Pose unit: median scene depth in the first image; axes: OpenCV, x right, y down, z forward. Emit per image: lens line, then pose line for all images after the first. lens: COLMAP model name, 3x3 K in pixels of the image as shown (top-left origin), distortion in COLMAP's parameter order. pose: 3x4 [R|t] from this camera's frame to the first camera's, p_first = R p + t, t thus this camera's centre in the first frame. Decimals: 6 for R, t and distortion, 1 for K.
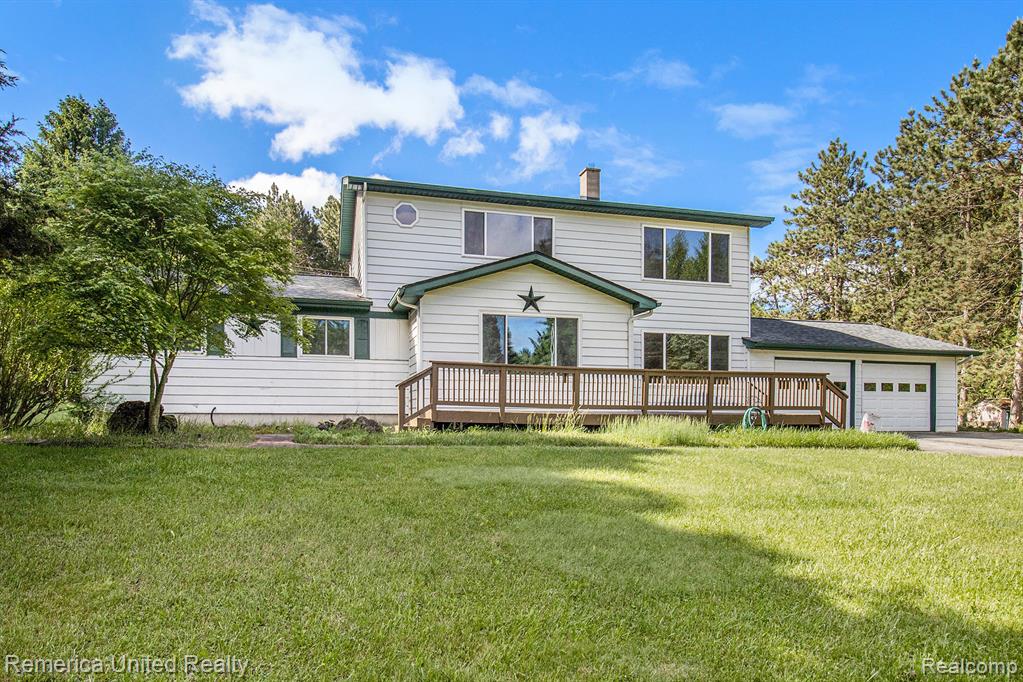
lens RADIAL K [[410.2, 0, 508.8], [0, 410.2, 341.9], [0, 0, 1]] dist [0.001164, 0.000171]
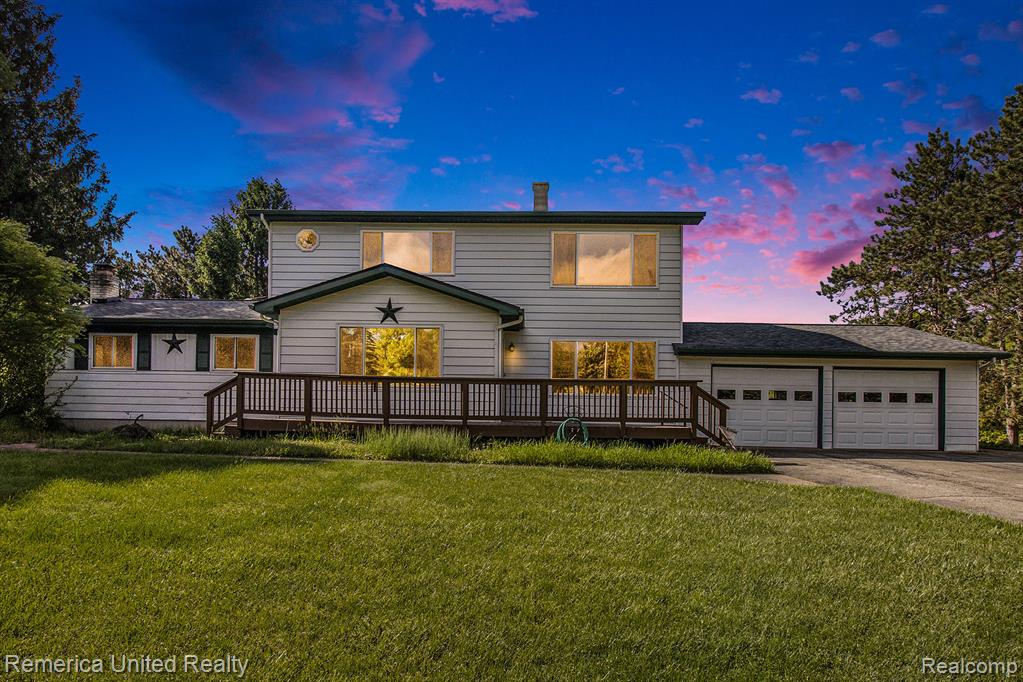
lens RADIAL K [[377.7, 0, 506.5], [0, 377.7, 346.4], [0, 0, 1]] dist [-0.002901, -0.000249]
pose [[0.980877, -0.027823, -0.192627, 0.518658], [0.021932, 0.999226, -0.032648, 0.021943], [0.193387, 0.027799, 0.980729, 0.133204]]
